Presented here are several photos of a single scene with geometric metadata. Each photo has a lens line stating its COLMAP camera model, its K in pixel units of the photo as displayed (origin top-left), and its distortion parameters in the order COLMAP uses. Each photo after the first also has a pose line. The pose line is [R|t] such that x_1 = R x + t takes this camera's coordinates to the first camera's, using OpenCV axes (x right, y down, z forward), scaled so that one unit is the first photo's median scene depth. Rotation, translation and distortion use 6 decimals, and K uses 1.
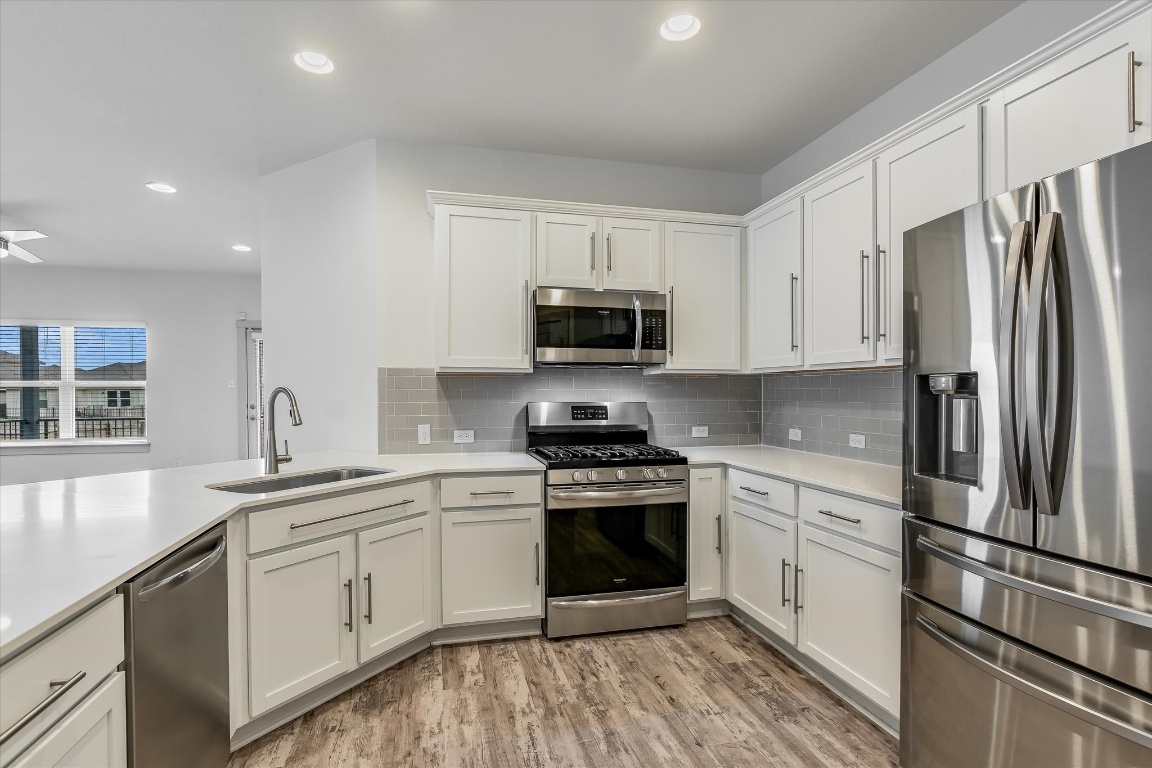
lens RADIAL K [[563.6, 0, 550.6], [0, 563.6, 396.5], [0, 0, 1]] dist [0.000675, 0.000298]
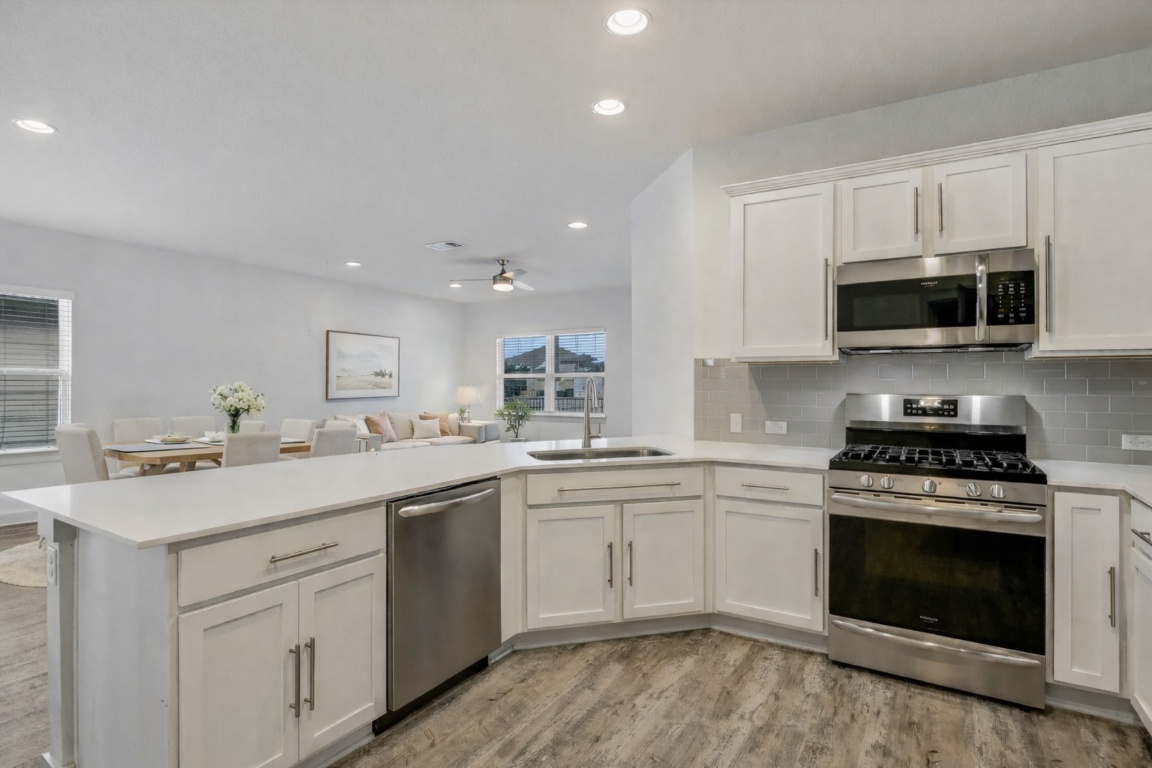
lens RADIAL K [[554.6, 0, 576.1], [0, 554.6, 378.3], [0, 0, 1]] dist [0.017836, 0.000450]
pose [[0.732400, -0.003356, -0.680866, 0.291998], [-0.006491, 0.999908, -0.011911, -0.000662], [0.680844, 0.013143, 0.732311, 0.078527]]
